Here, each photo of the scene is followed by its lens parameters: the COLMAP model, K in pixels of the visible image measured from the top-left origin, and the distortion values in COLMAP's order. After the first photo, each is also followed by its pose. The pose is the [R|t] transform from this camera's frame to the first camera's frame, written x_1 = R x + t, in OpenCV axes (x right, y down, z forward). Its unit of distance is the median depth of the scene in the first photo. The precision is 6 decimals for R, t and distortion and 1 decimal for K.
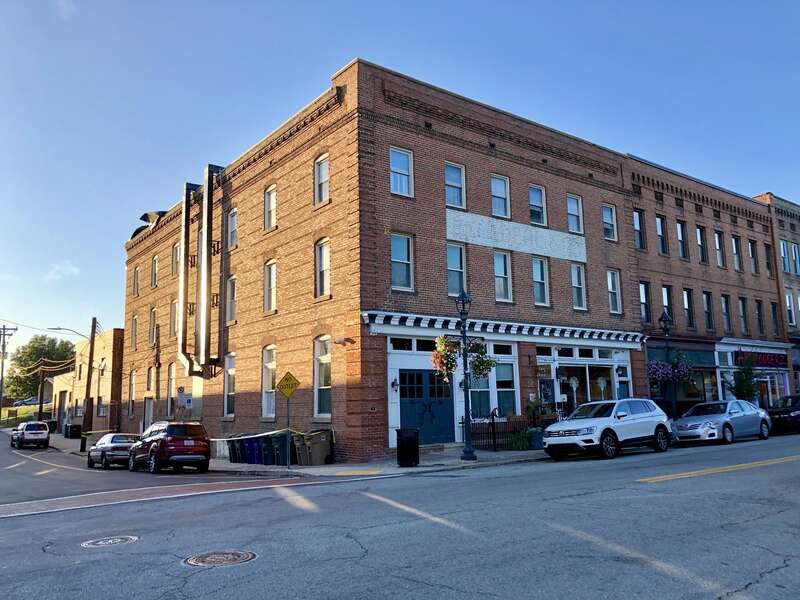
lens RADIAL K [[697.9, 0, 400.0], [0, 697.9, 300.0], [0, 0, 1]] dist [0.005355, -0.089070]
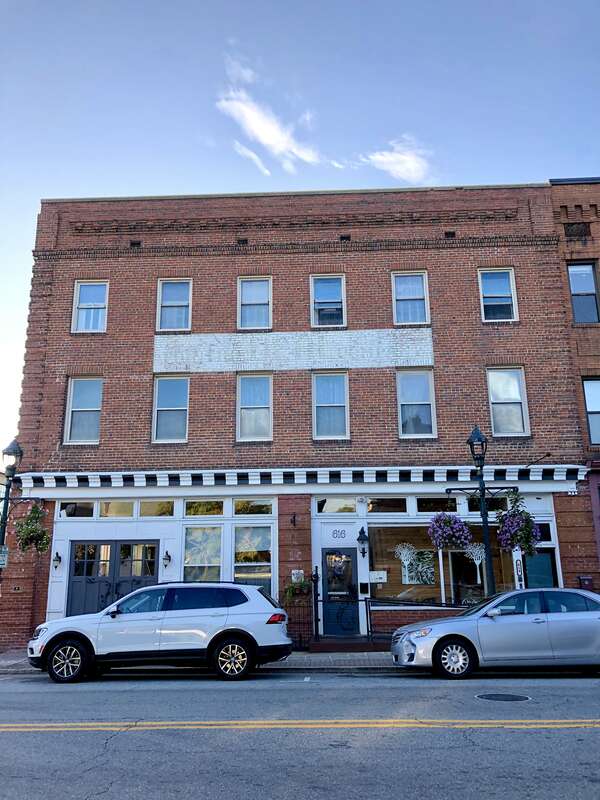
lens RADIAL K [[662.8, 0, 284.2], [0, 662.8, 411.1], [0, 0, 1]] dist [0.045878, -0.059305]
pose [[0.749238, -0.150799, -0.644905, 0.589879], [0.090403, 0.987906, -0.125975, 0.057853], [0.656102, 0.036084, 0.753809, 0.466471]]
